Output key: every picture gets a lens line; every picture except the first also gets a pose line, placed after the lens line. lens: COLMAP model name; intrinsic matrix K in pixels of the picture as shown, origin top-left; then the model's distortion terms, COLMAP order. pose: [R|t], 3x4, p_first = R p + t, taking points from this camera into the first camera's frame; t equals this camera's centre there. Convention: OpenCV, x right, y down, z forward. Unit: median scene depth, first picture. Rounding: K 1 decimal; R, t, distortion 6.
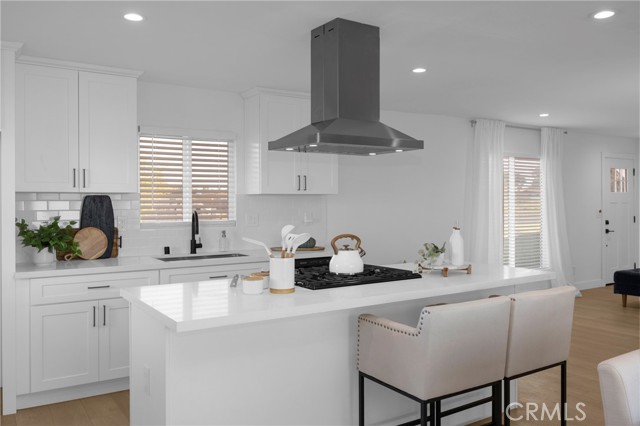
lens RADIAL K [[531.1, 0, 335.1], [0, 531.1, 204.5], [0, 0, 1]] dist [-0.007263, 0.002085]
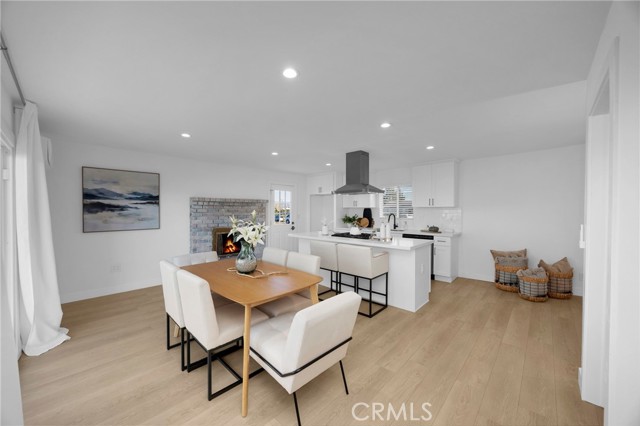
lens RADIAL K [[244.5, 0, 321.4], [0, 244.5, 213.1], [0, 0, 1]] dist [-0.003090, -0.000351]
pose [[0.233310, 0.015241, -0.972283, 0.991922], [-0.001567, 0.999882, 0.015298, -0.010914], [0.972401, -0.002046, 0.233306, 0.364359]]
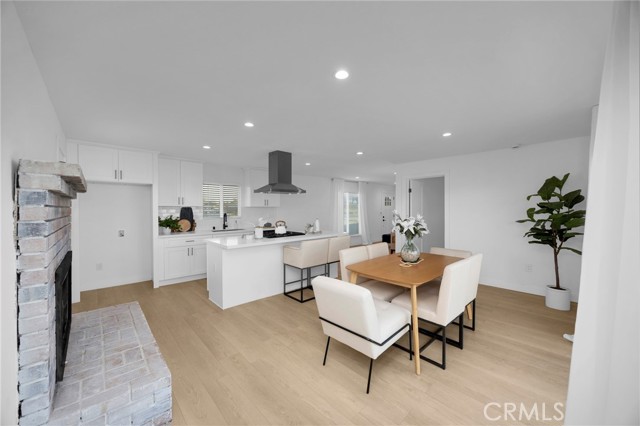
lens RADIAL K [[244.5, 0, 324.1], [0, 244.5, 211.1], [0, 0, 1]] dist [-0.003090, -0.000351]
pose [[0.986475, -0.000391, 0.163911, 0.028196], [-0.000804, 0.999974, 0.007223, -0.007685], [-0.163909, -0.007257, 0.986449, -0.318302]]
